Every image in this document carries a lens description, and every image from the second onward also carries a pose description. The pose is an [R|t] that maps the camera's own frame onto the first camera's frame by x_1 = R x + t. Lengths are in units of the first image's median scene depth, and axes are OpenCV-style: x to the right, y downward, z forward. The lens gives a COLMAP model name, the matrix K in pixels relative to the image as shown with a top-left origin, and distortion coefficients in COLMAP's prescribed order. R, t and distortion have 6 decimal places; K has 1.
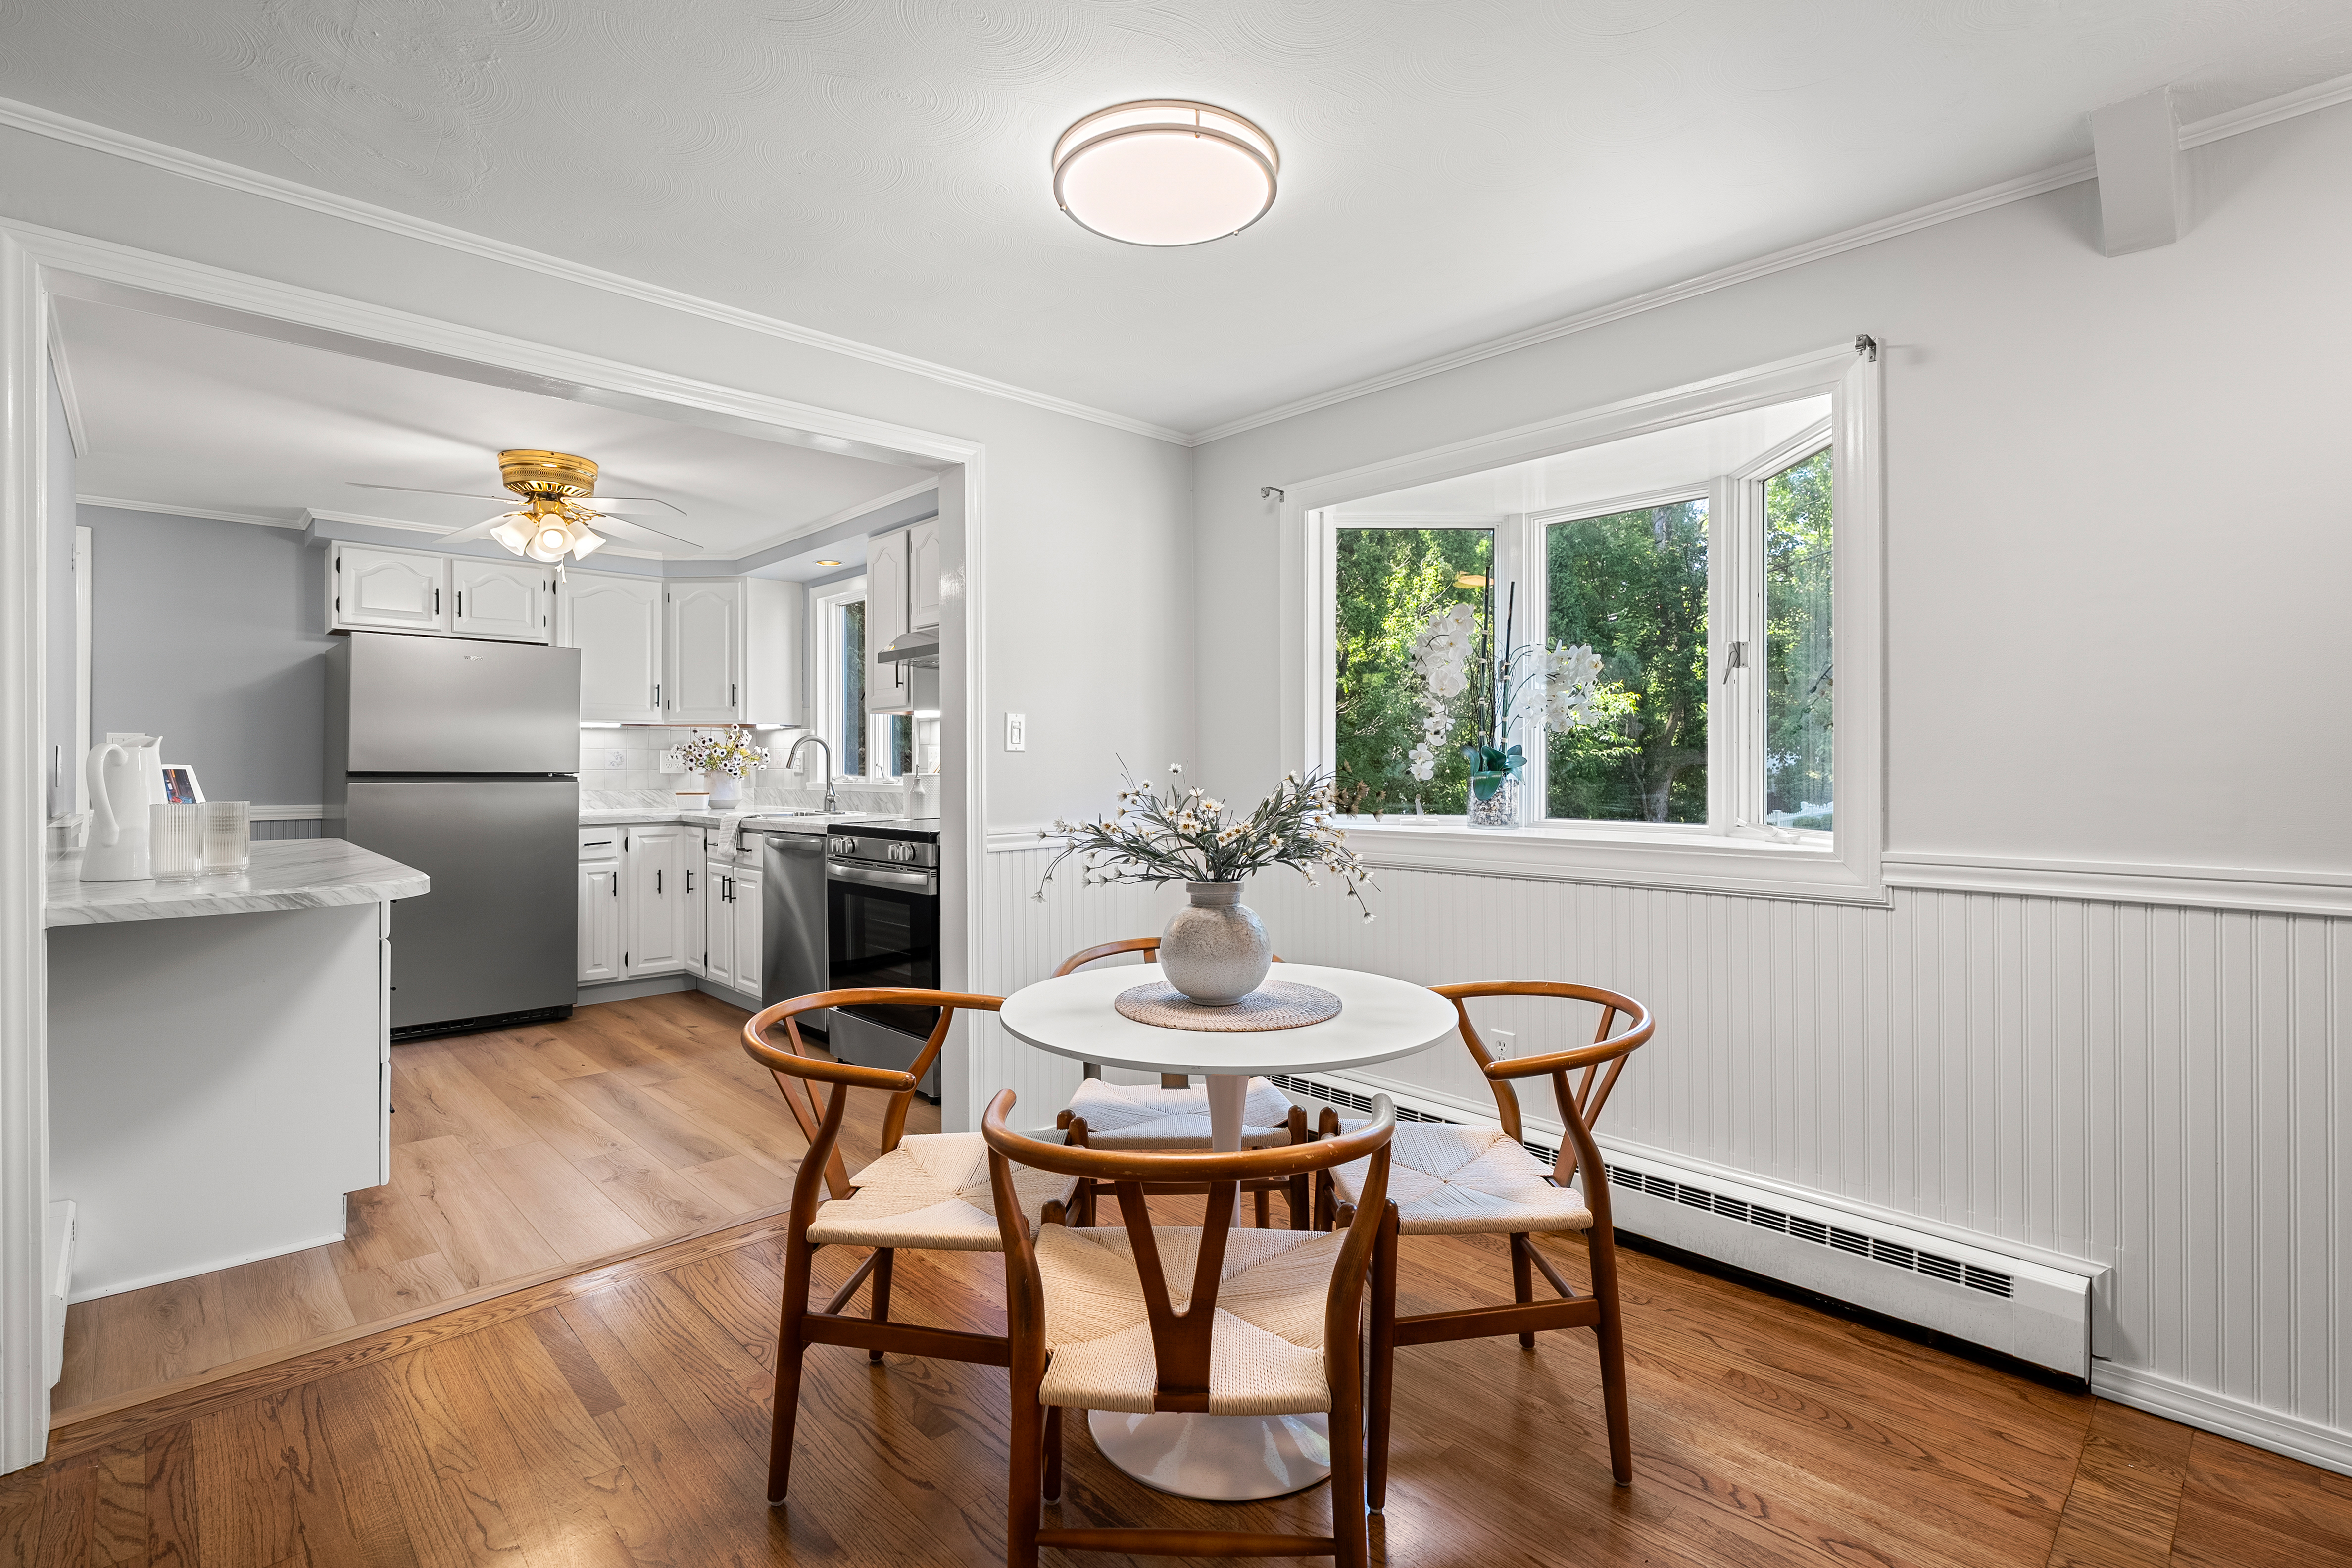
lens RADIAL K [[1075.2, 0, 1177.8], [0, 1075.2, 760.2], [0, 0, 1]] dist [-0.006750, 0.002684]
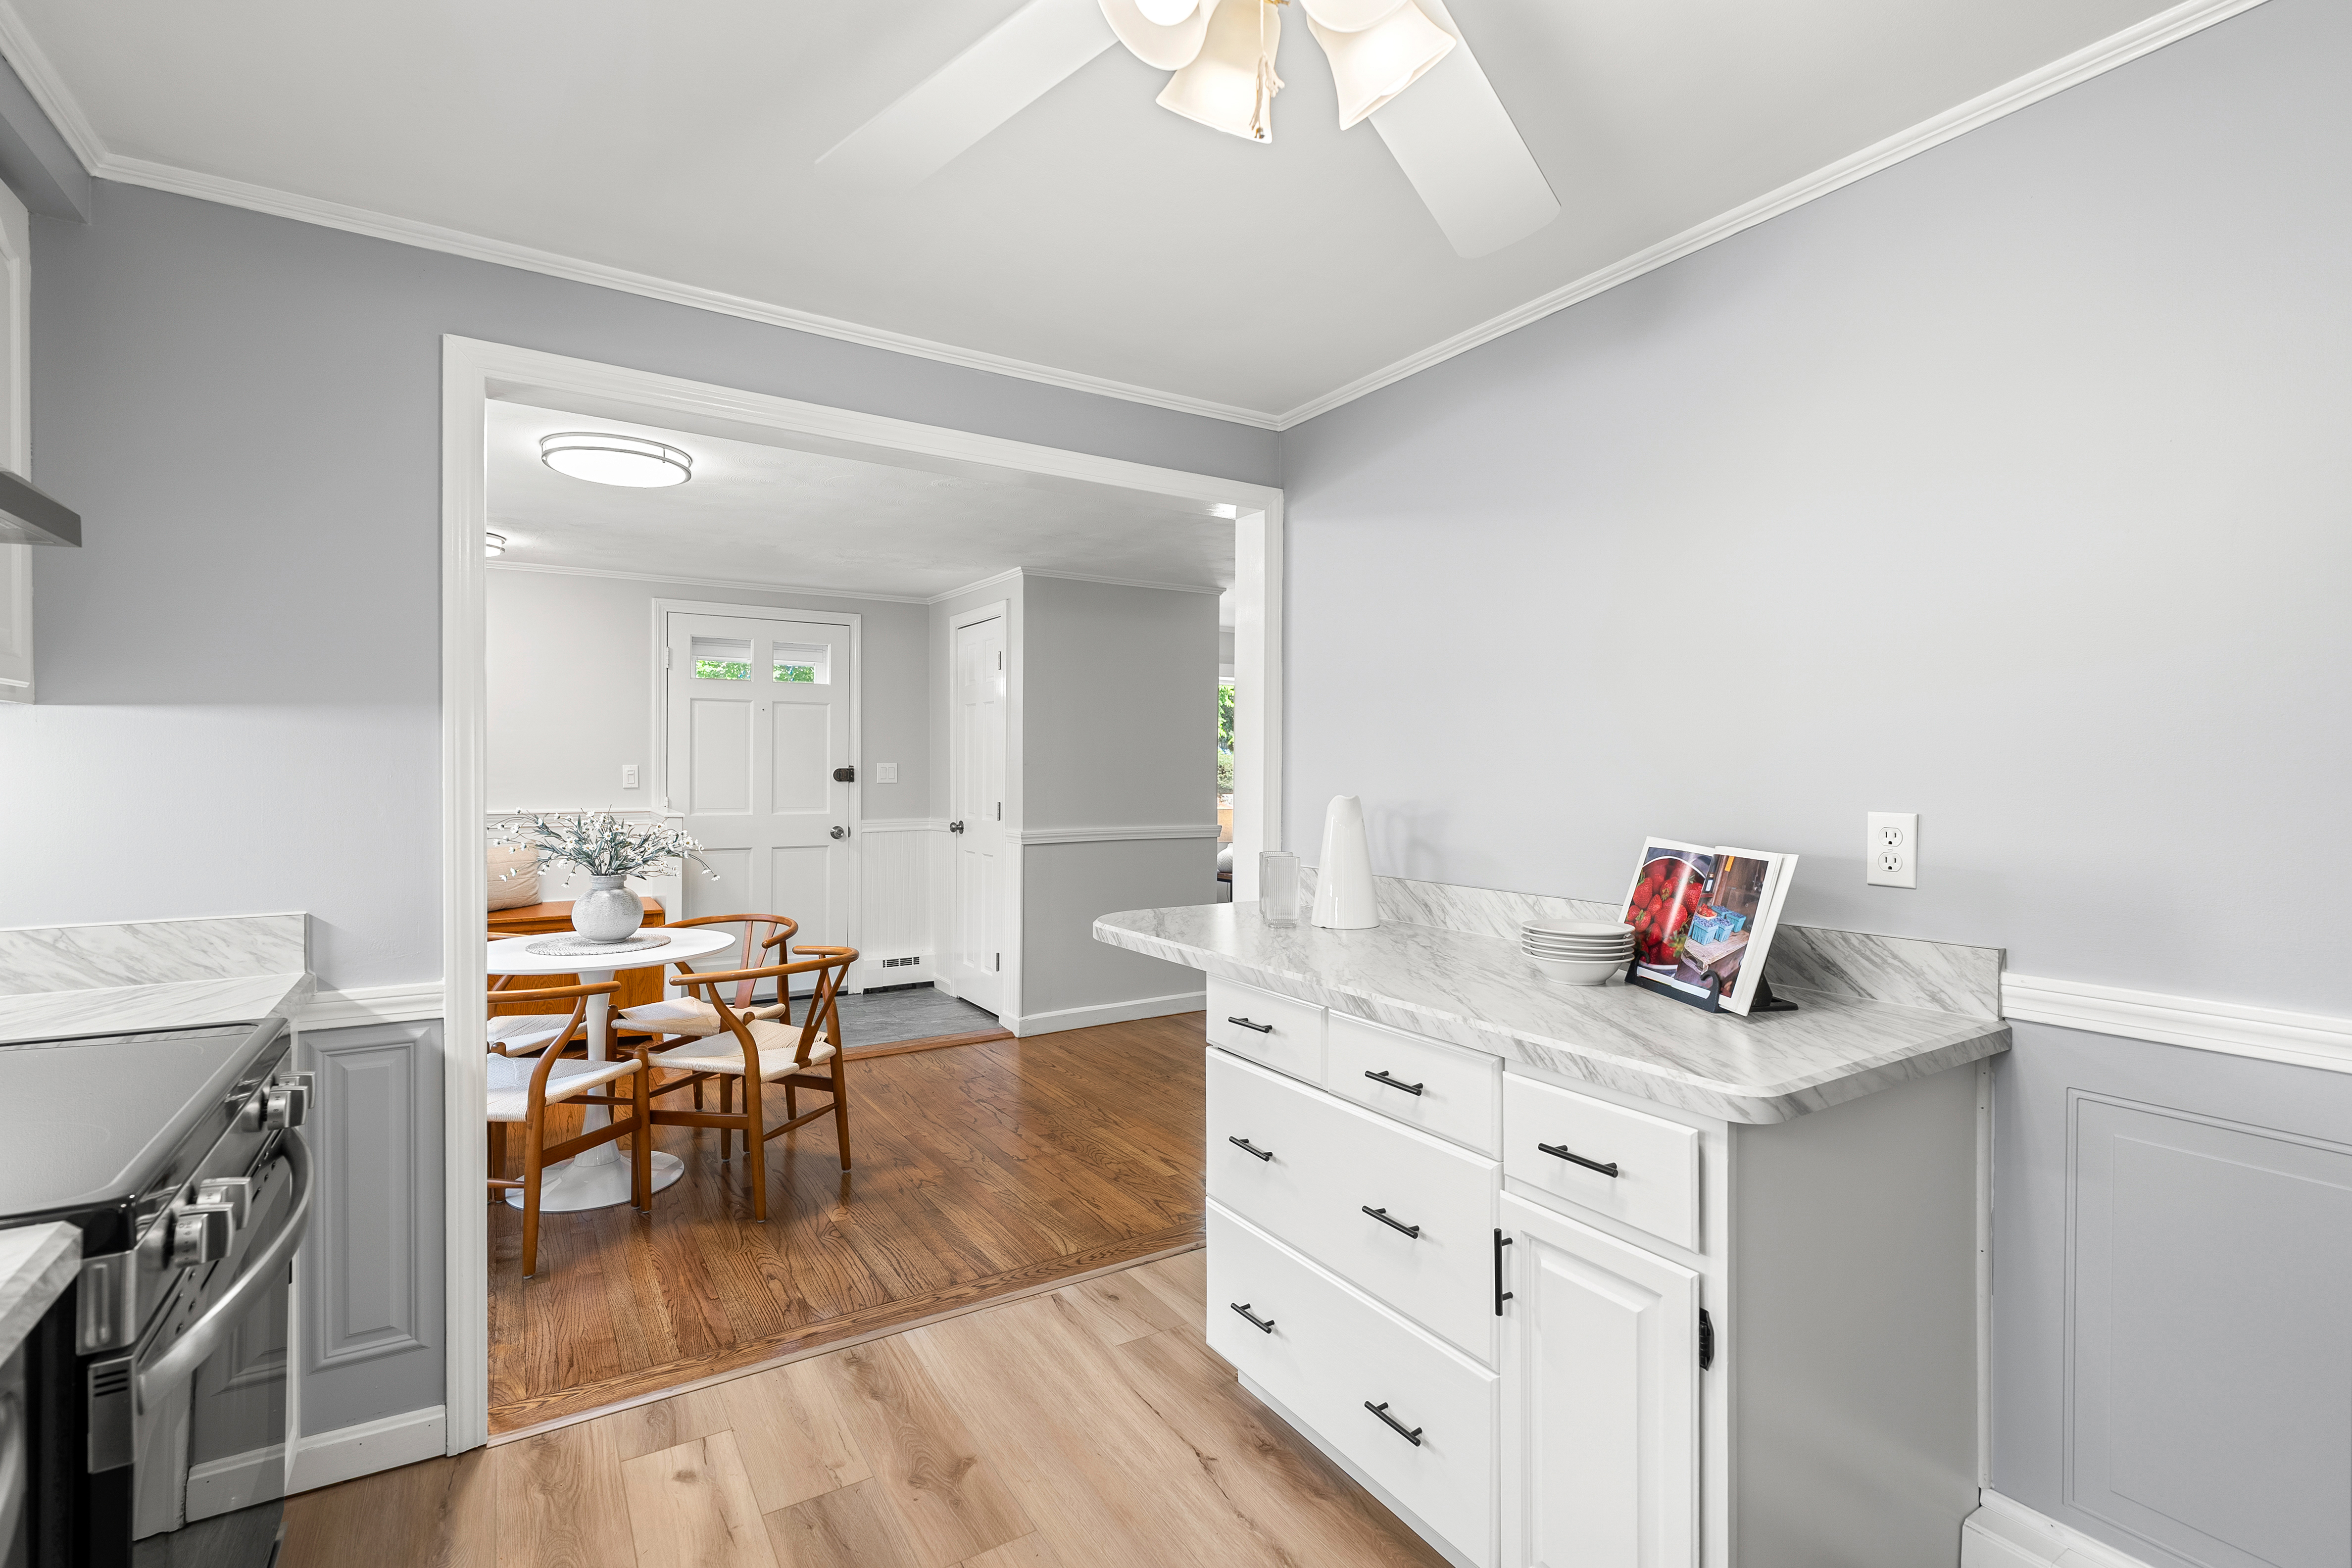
lens RADIAL K [[1075.2, 0, 1179.2], [0, 1075.2, 774.9], [0, 0, 1]] dist [-0.006750, 0.002684]
pose [[-0.980145, 0.001037, 0.198281, -0.462241], [0.001453, 0.999997, 0.001955, -0.020046], [-0.198278, 0.002204, -0.980143, 0.948205]]
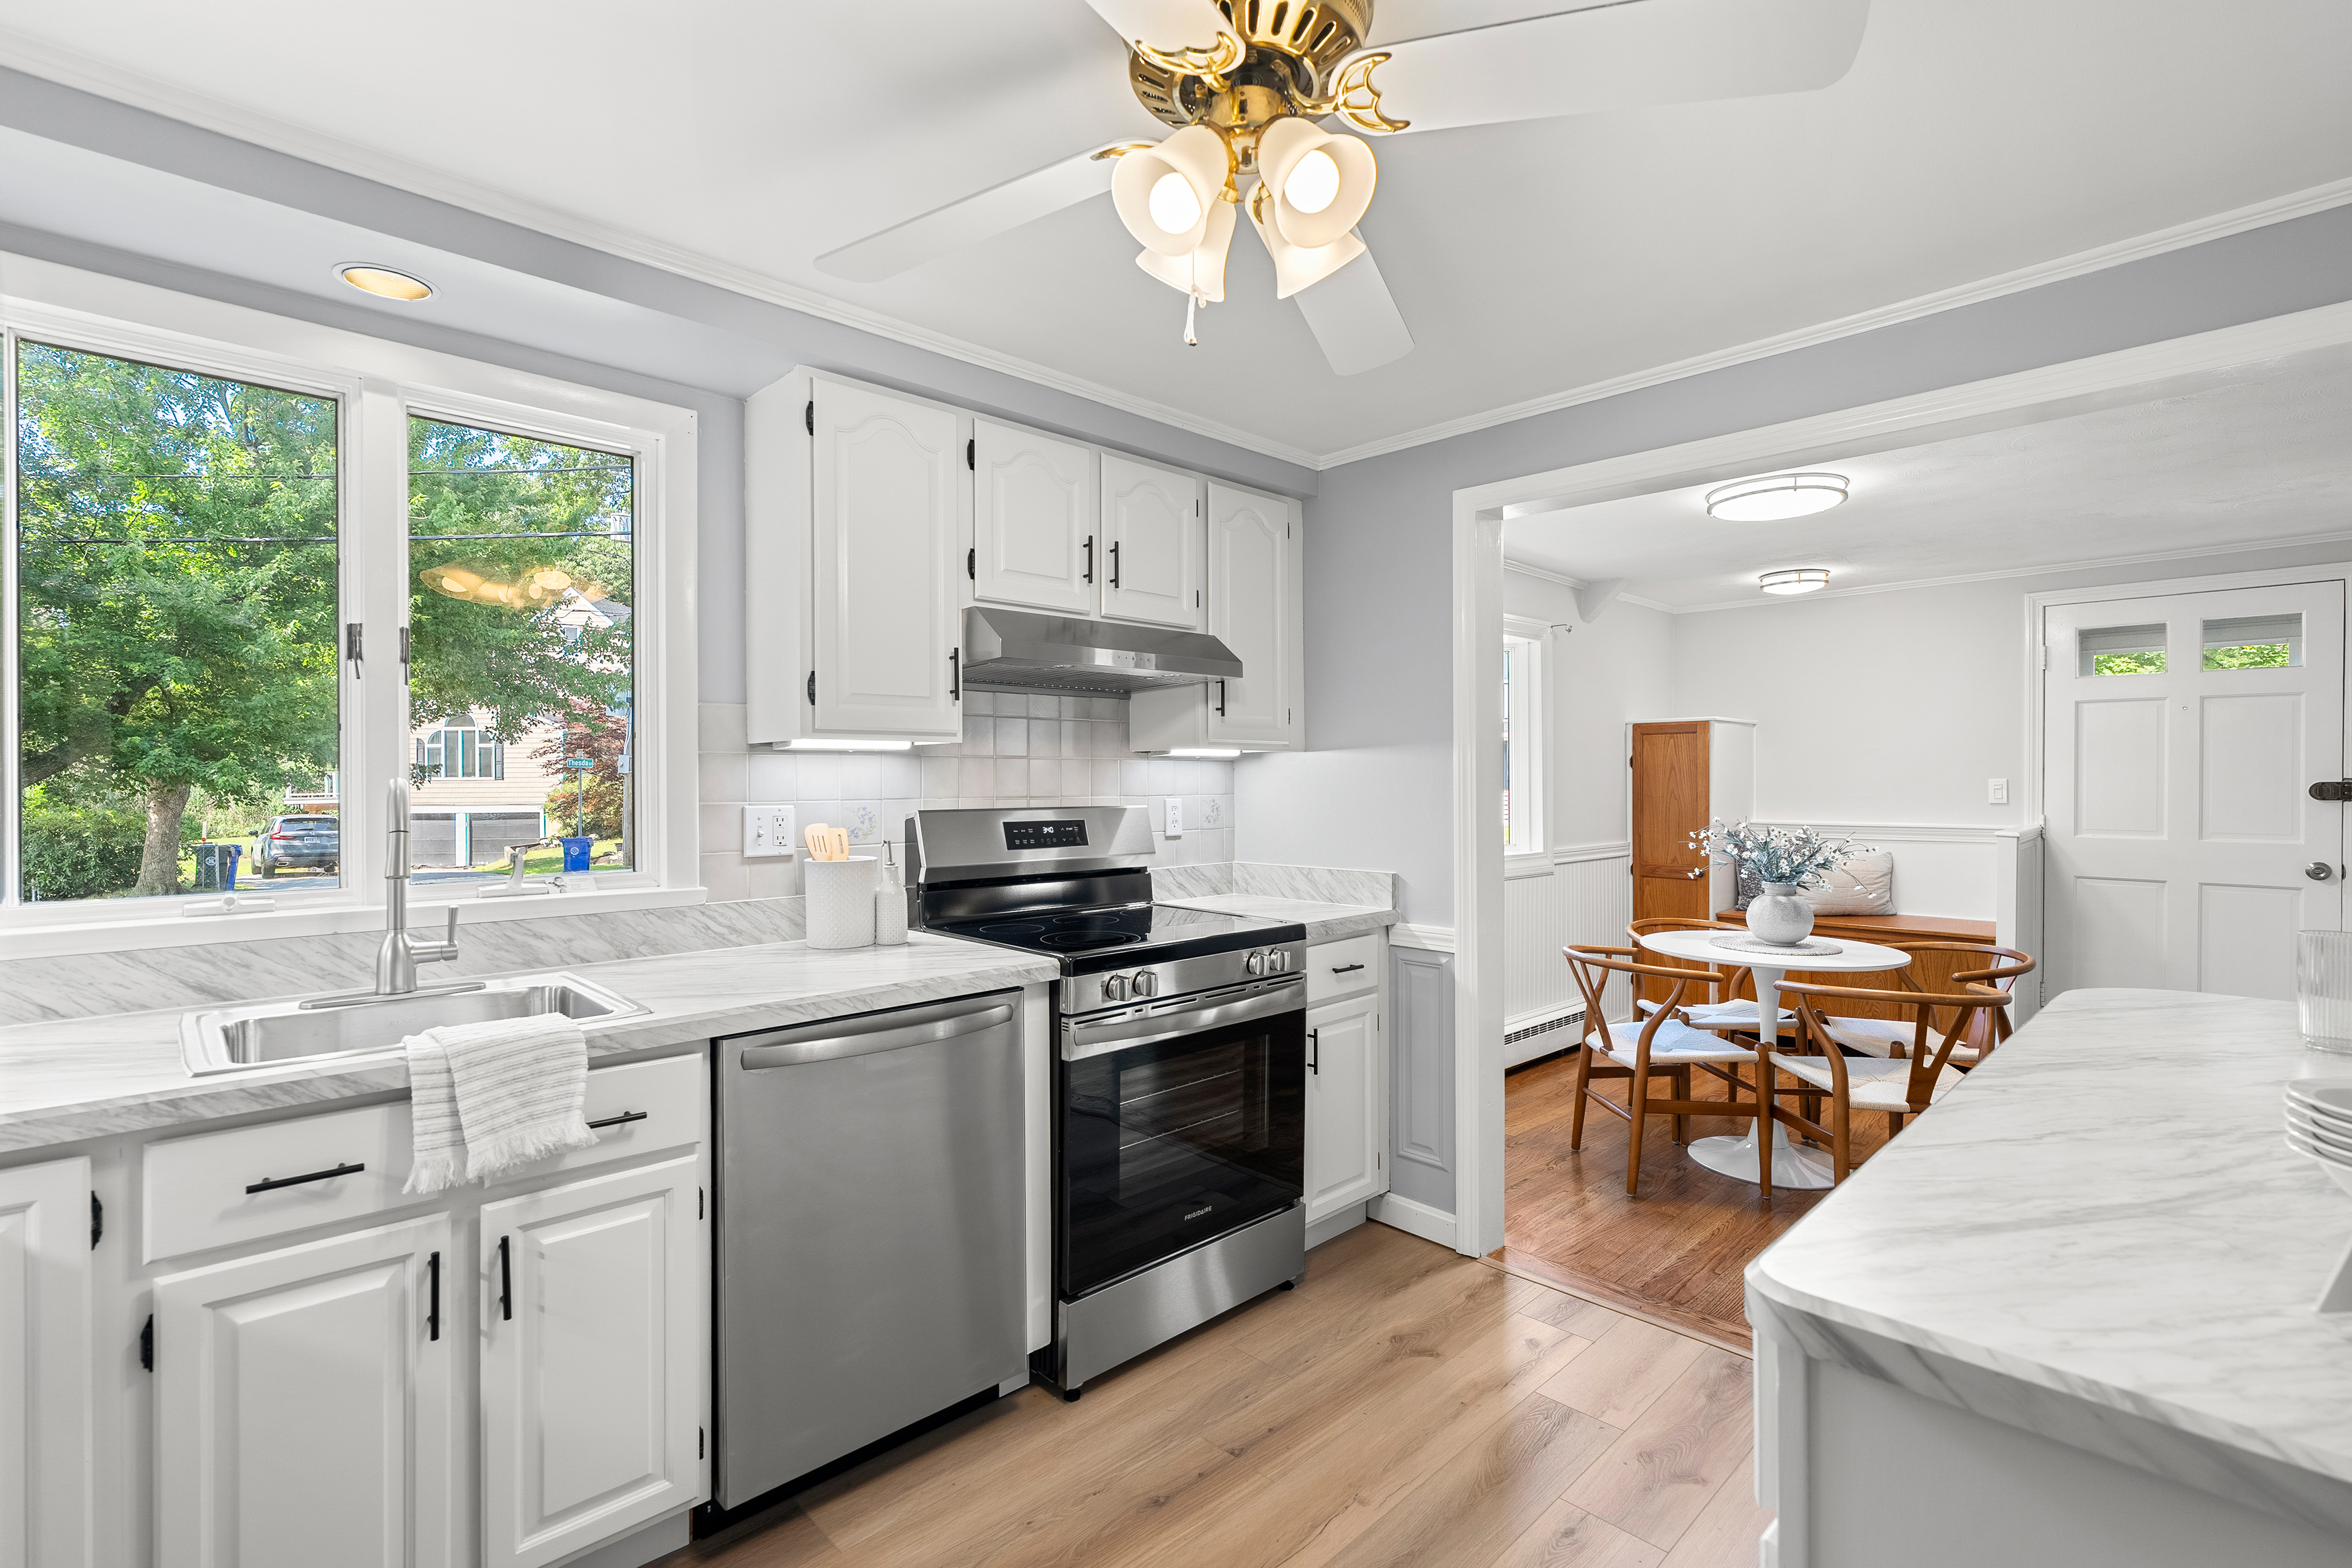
lens RADIAL K [[1075.2, 0, 1173.1], [0, 1075.2, 782.1], [0, 0, 1]] dist [-0.006750, 0.002684]
pose [[0.000270, 0.004071, 0.999992, -0.697849], [-0.000886, 0.999991, -0.004071, -0.020744], [-1.000000, -0.000885, 0.000273, 0.773055]]
